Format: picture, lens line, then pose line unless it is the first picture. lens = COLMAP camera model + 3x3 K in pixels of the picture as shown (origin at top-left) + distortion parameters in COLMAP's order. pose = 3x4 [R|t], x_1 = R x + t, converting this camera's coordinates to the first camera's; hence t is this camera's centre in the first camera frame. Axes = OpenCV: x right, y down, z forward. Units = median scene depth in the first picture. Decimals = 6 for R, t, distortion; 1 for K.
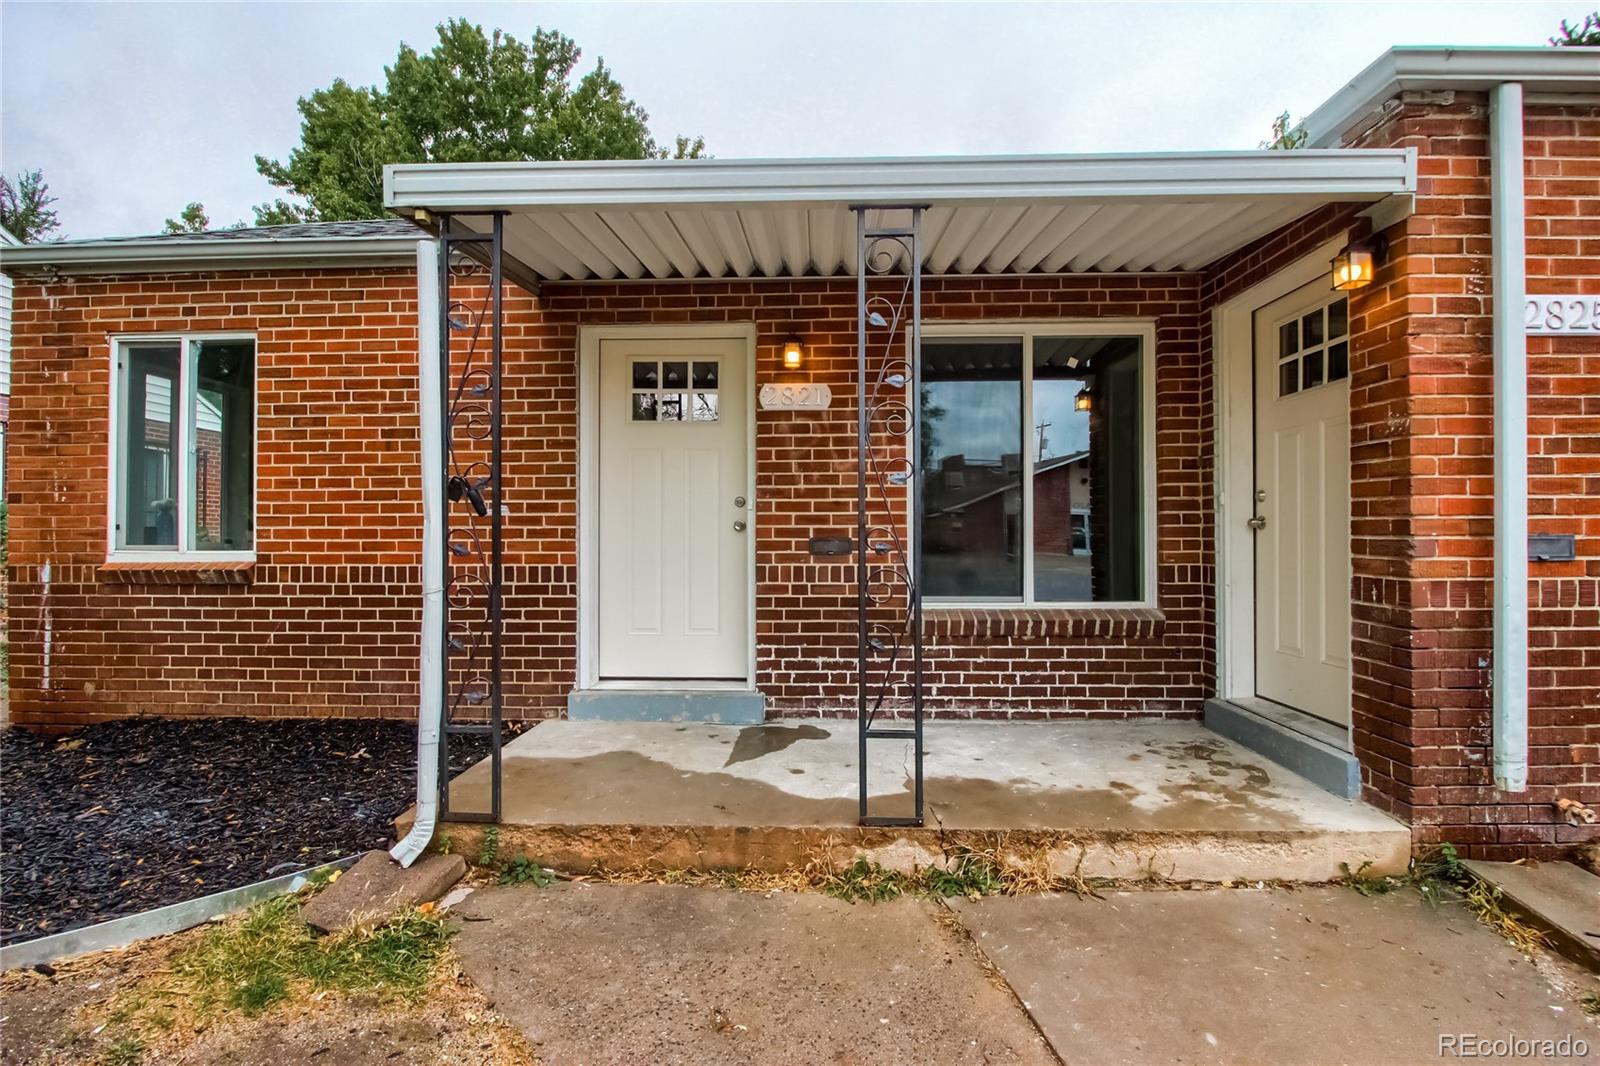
lens RADIAL K [[753.1, 0, 819.1], [0, 753.1, 523.7], [0, 0, 1]] dist [0.001055, -0.014422]
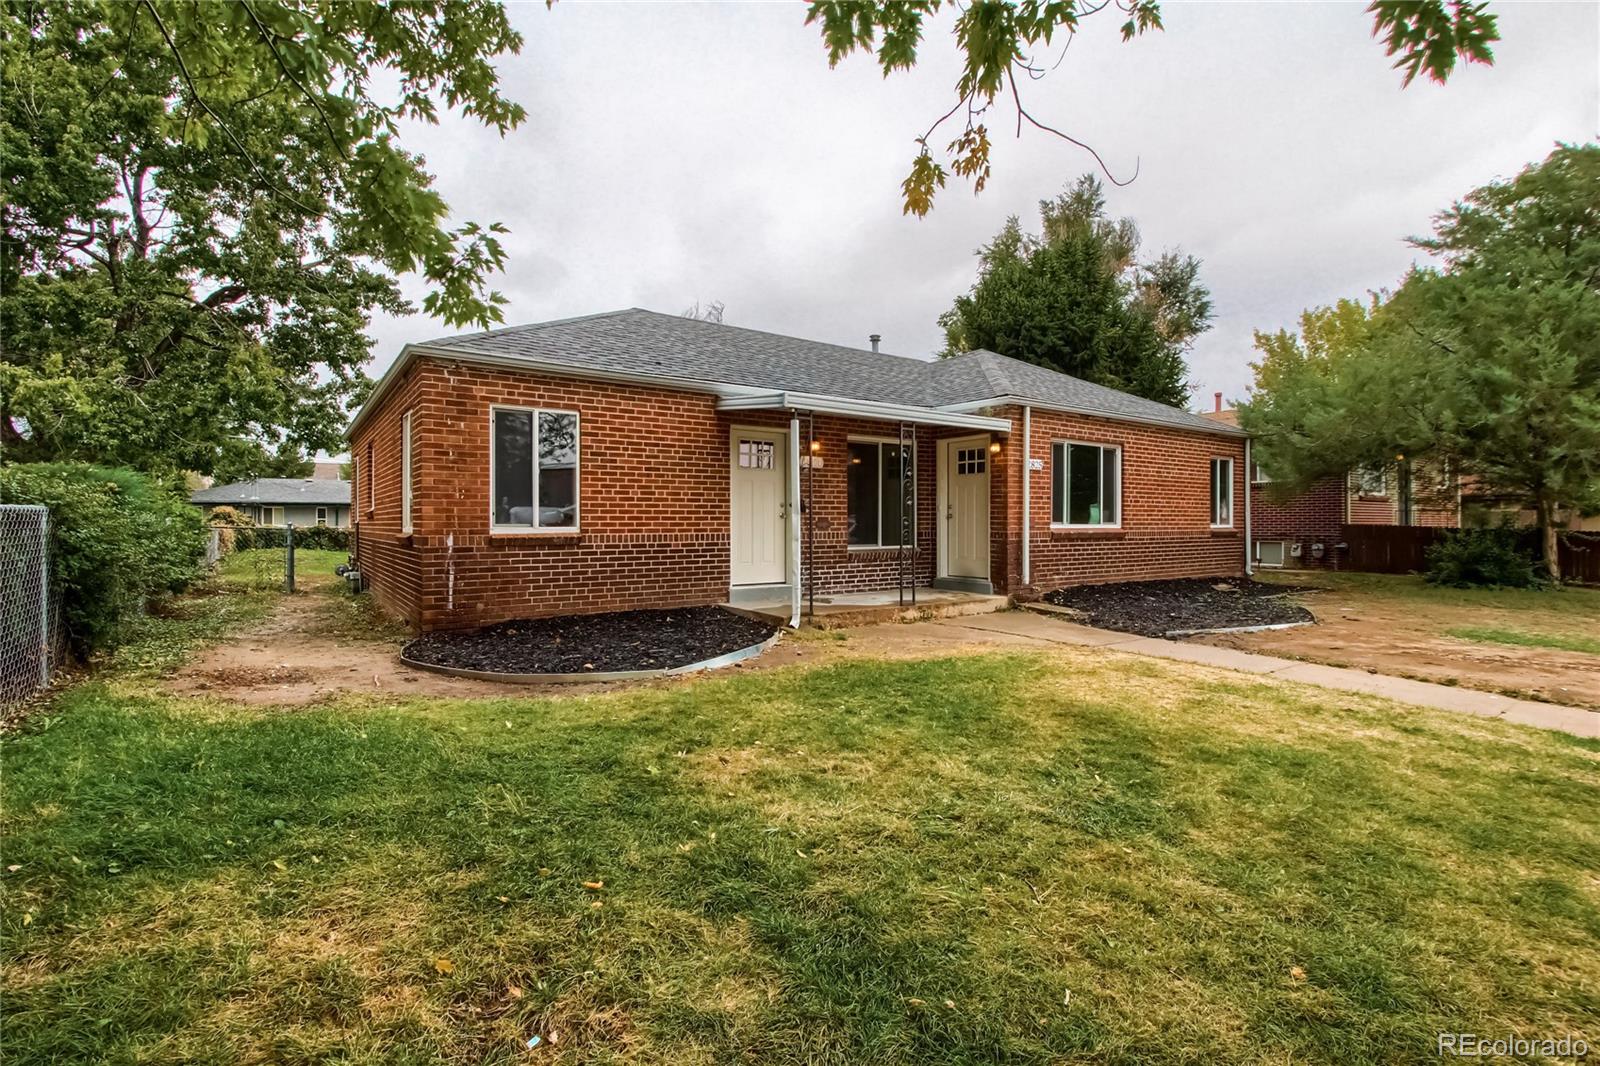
lens RADIAL K [[753.1, 0, 819.1], [0, 753.1, 523.7], [0, 0, 1]] dist [0.001055, -0.014422]
pose [[0.782446, 0.000609, 0.622719, -1.475104], [-0.010576, 0.999868, 0.012311, -0.002068], [-0.622629, -0.016218, 0.782349, -0.881304]]
